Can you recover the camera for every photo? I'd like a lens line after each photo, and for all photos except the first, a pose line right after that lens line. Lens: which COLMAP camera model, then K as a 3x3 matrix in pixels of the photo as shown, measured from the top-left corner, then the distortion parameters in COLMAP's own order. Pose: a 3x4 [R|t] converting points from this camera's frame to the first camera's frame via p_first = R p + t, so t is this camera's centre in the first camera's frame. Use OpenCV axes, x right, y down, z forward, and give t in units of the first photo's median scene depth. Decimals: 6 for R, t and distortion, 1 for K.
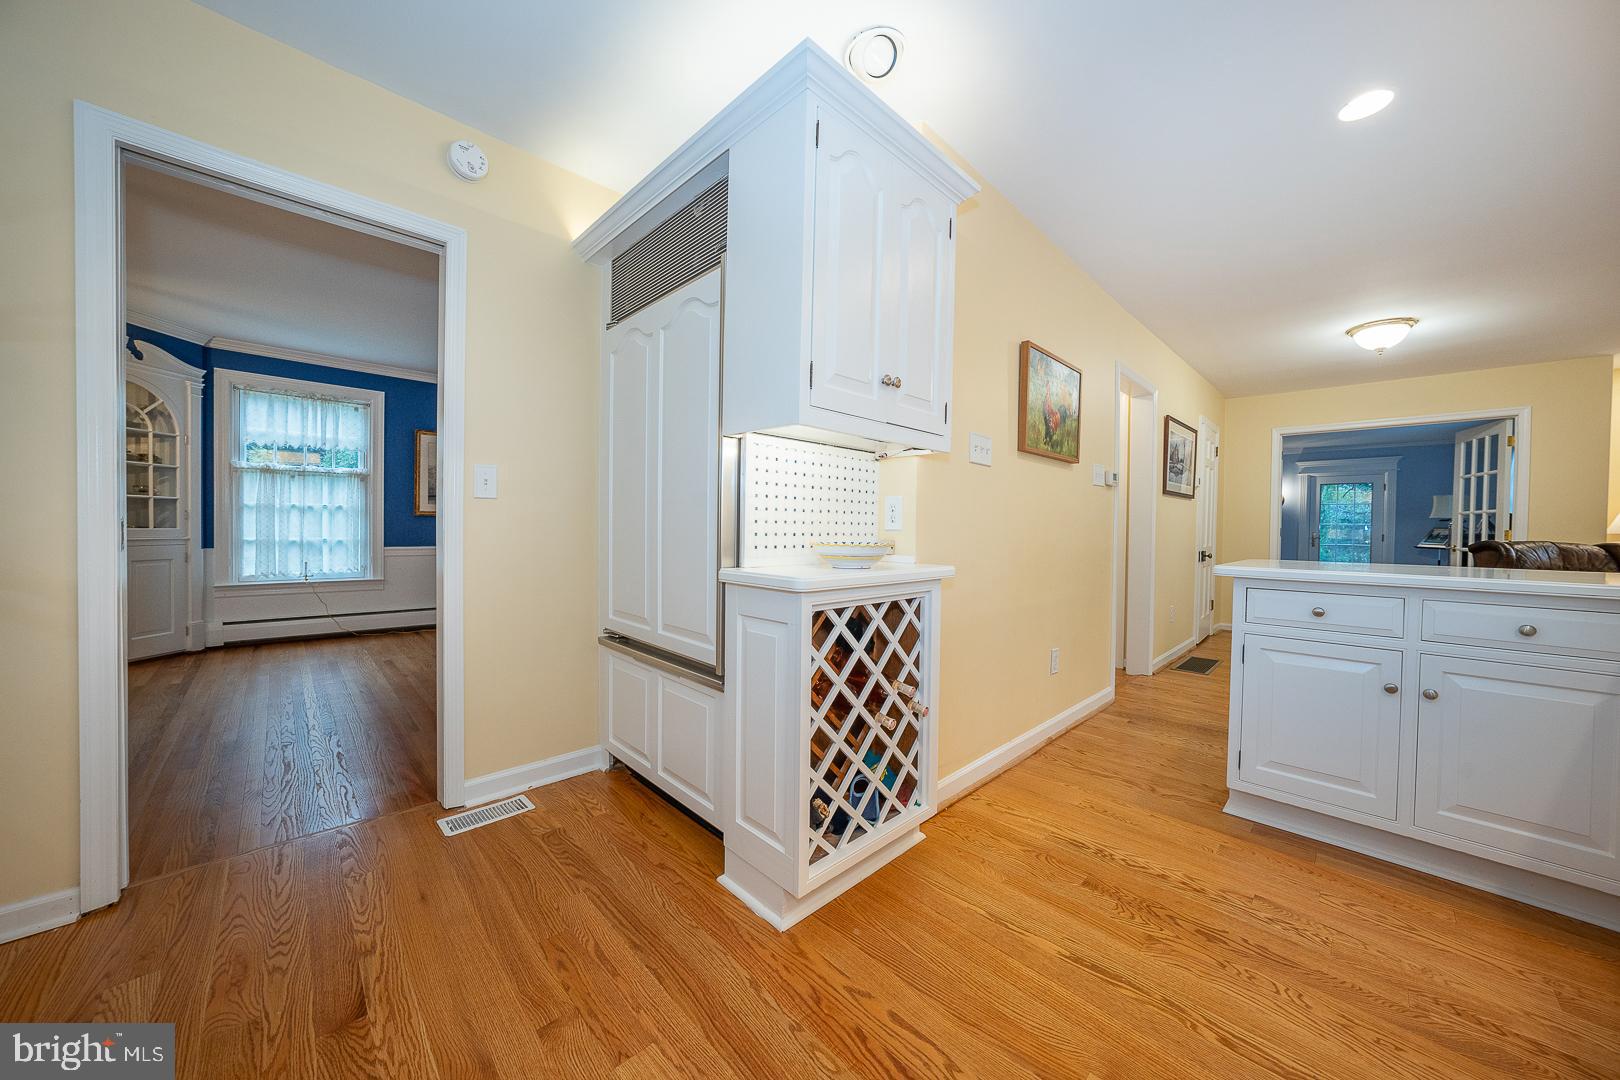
lens RADIAL K [[558.6, 0, 813.1], [0, 558.6, 536.1], [0, 0, 1]] dist [-0.030654, 0.006809]
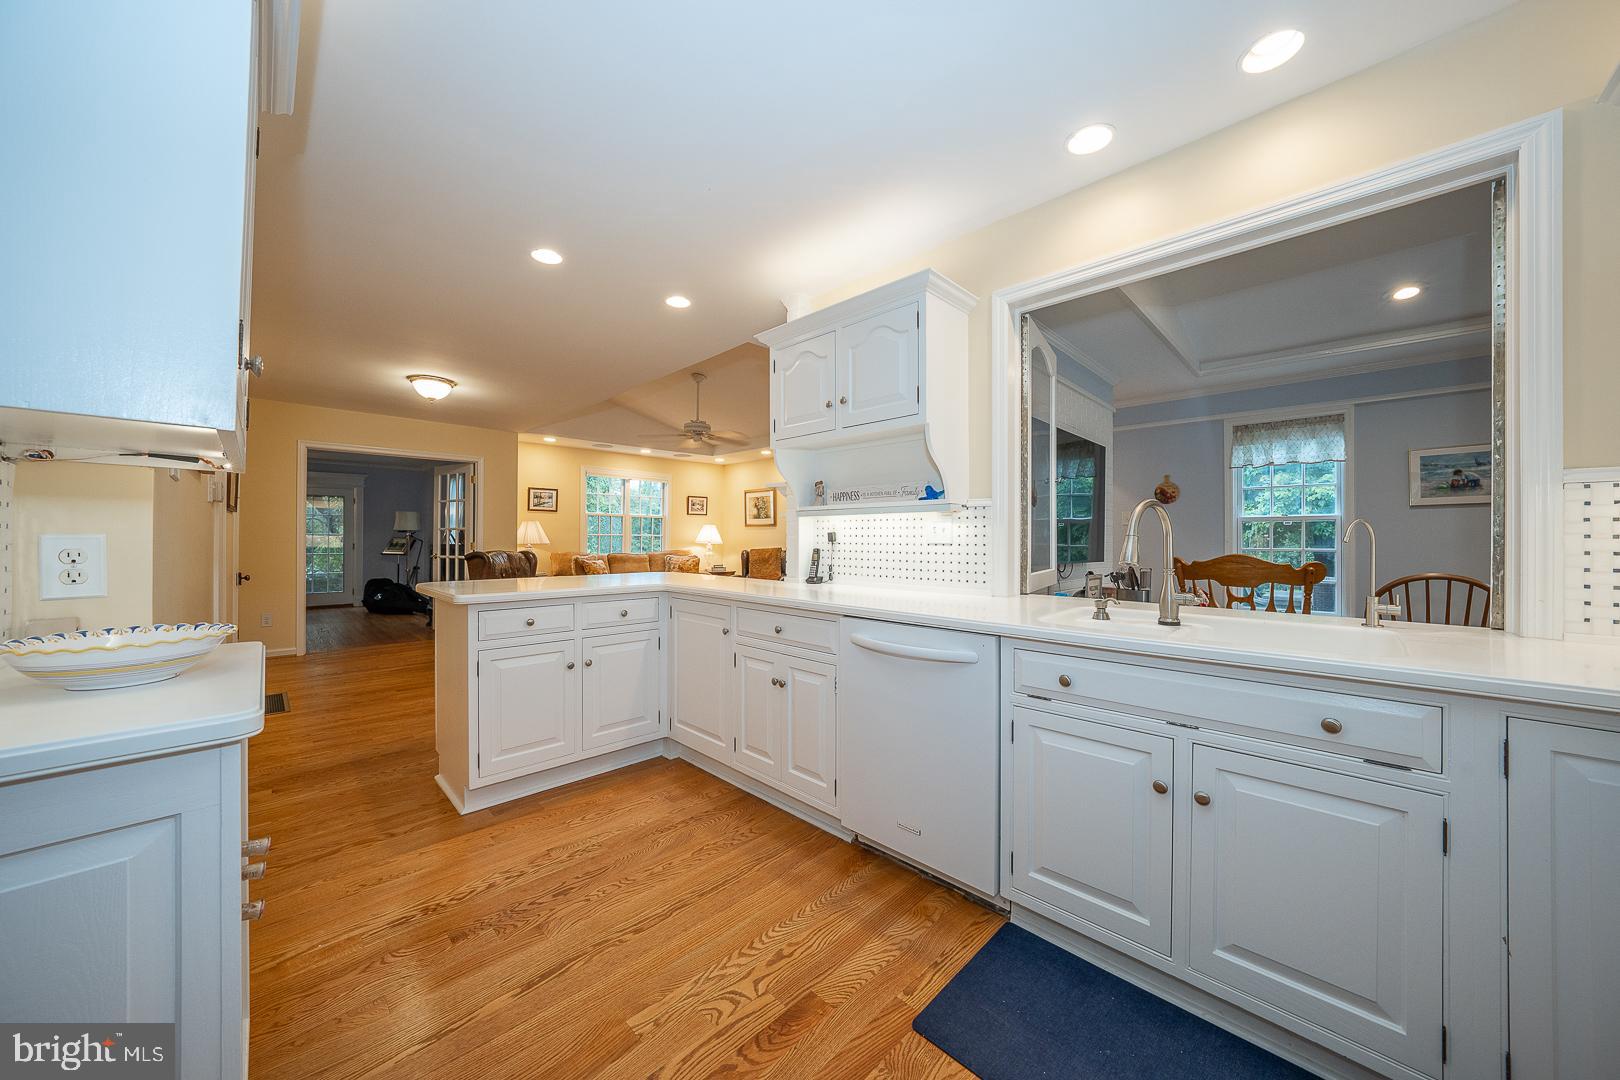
lens RADIAL K [[558.6, 0, 813.1], [0, 558.6, 536.1], [0, 0, 1]] dist [-0.030654, 0.006809]
pose [[-0.015720, -0.009066, 0.999835, -0.428507], [0.012964, 0.999873, 0.009270, -0.074169], [-0.999792, 0.013108, -0.015600, 0.337157]]
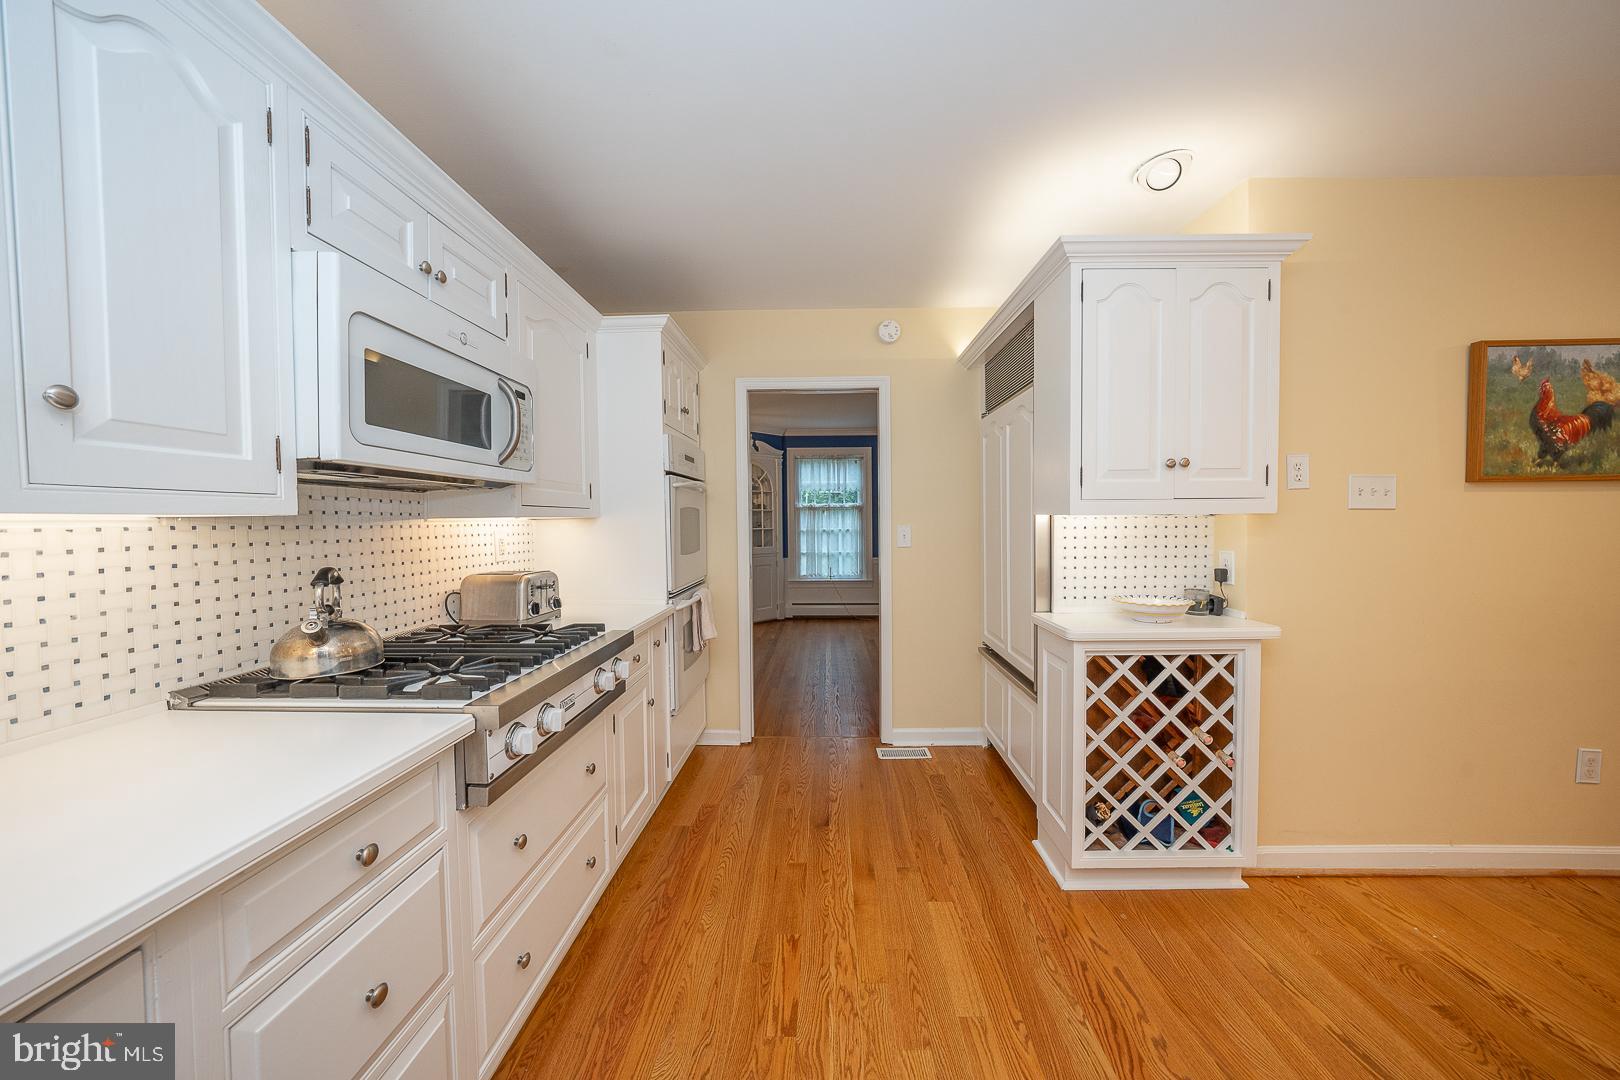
lens RADIAL K [[558.6, 0, 813.1], [0, 558.6, 536.1], [0, 0, 1]] dist [-0.030654, 0.006809]
pose [[0.696538, -0.001972, -0.717517, 0.381951], [0.009130, 0.999940, 0.006114, -0.125528], [0.717462, -0.010810, 0.696514, -0.286407]]
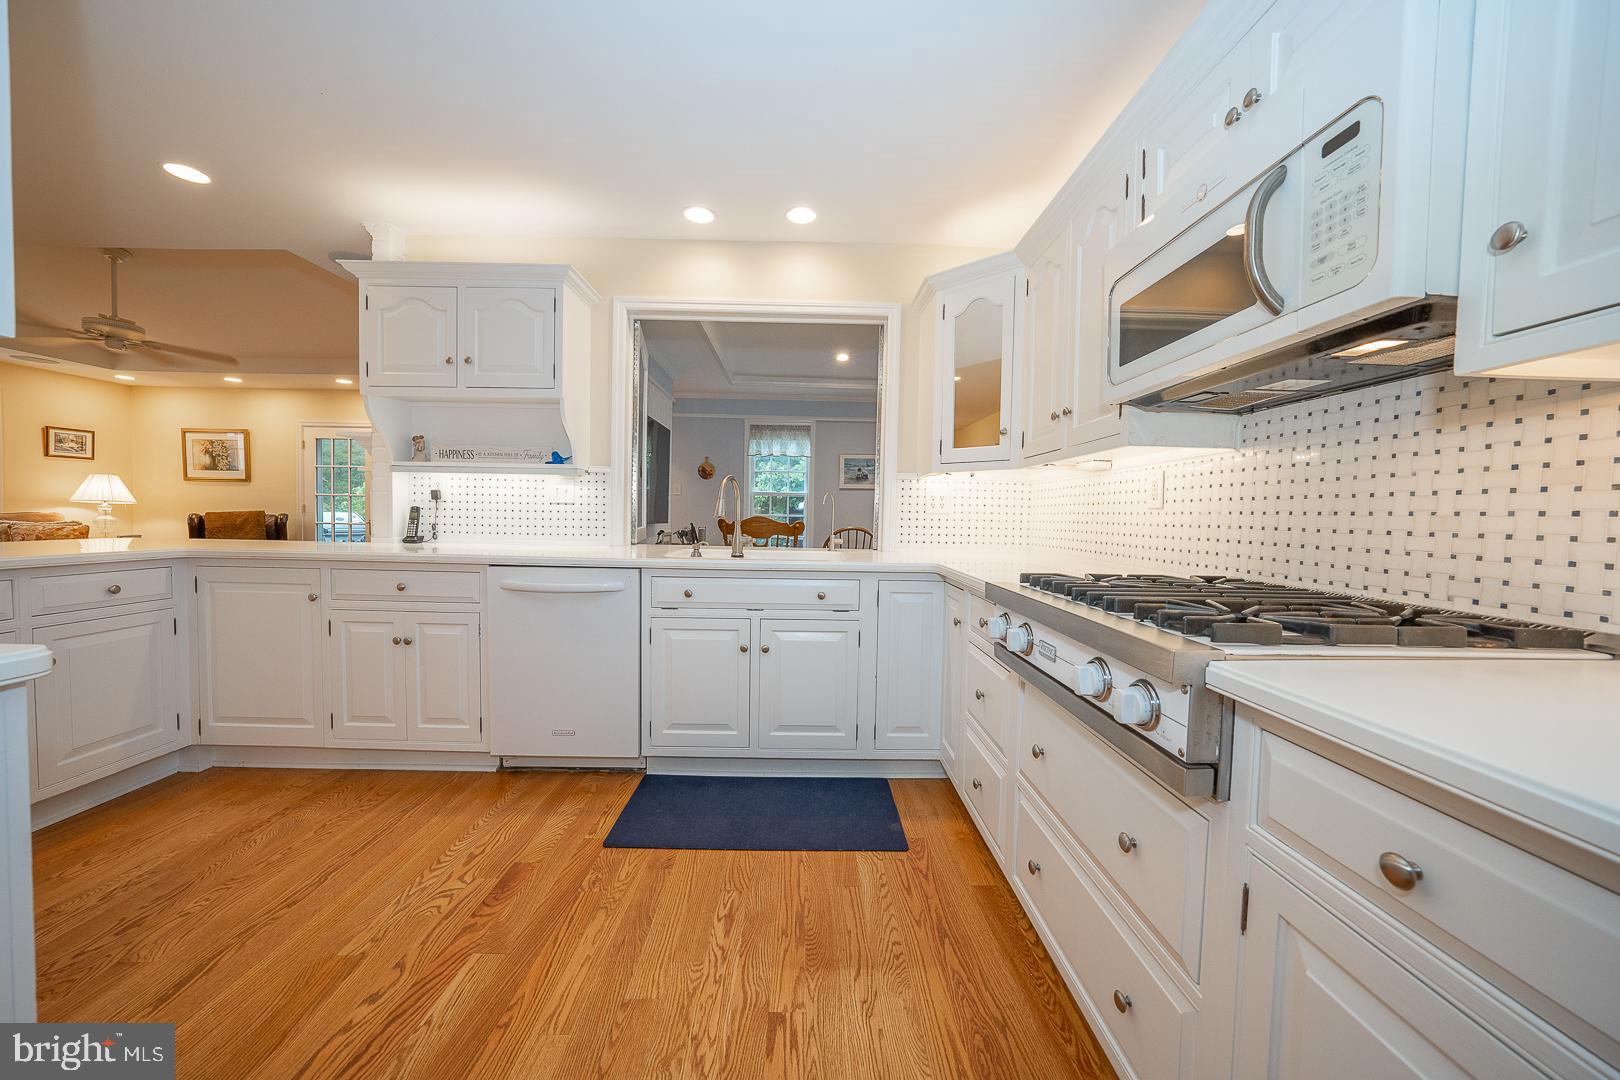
lens RADIAL K [[559.5, 0, 814.4], [0, 559.5, 537.1], [0, 0, 1]] dist [-0.028214, 0.006562]
pose [[-0.727743, -0.056730, 0.683500, -0.658871], [-0.019055, 0.997861, 0.062534, -0.054960], [-0.685585, 0.032485, -0.727267, 0.659910]]
